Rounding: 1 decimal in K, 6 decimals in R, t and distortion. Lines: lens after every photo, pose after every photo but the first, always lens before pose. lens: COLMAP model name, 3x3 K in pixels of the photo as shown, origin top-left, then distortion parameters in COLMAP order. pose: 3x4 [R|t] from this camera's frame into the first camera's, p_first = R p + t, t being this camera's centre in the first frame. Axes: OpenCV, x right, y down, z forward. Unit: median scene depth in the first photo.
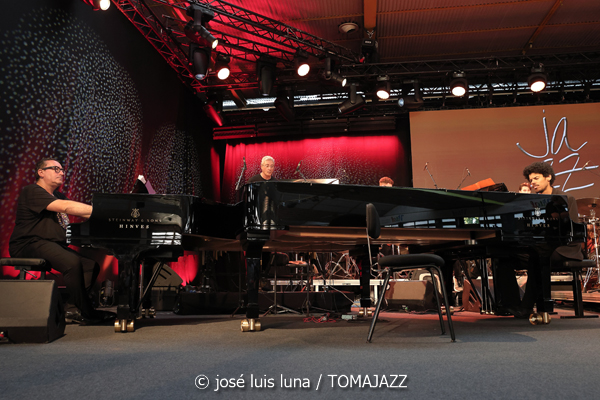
lens RADIAL K [[476.1, 0, 300.0], [0, 476.1, 200.0], [0, 0, 1]] dist [-0.032403, 0.001785]
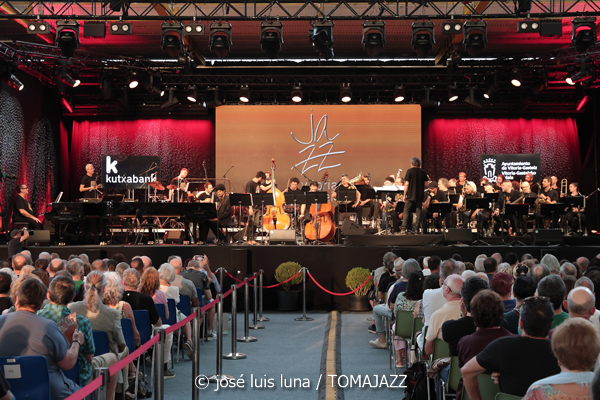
lens RADIAL K [[1033.1, 0, 300.0], [0, 1033.1, 200.0], [0, 0, 1]] dist [0.264294, 0.009113]
pose [[0.993132, 0.009008, 0.116648, 0.251306], [-0.025407, 0.989844, 0.139871, -0.671671], [-0.114203, -0.141875, 0.983275, -3.874970]]
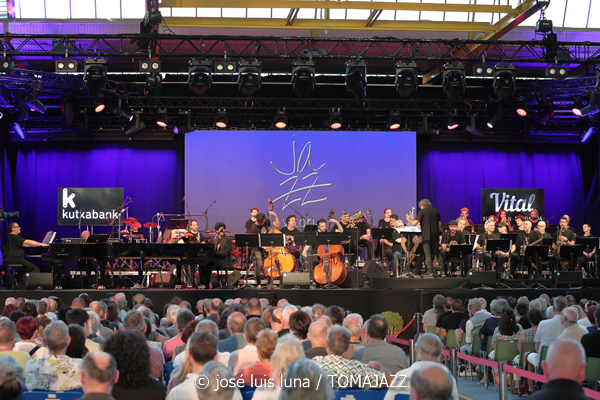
lens RADIAL K [[1512.7, 0, 300.0], [0, 1512.7, 200.0], [0, 0, 1]] dist [-0.034377, -0.056490]
pose [[0.973906, 0.015645, 0.226414, -0.672300], [-0.043266, 0.992124, 0.117552, -0.929641], [-0.222792, -0.124280, 0.966912, -5.376588]]
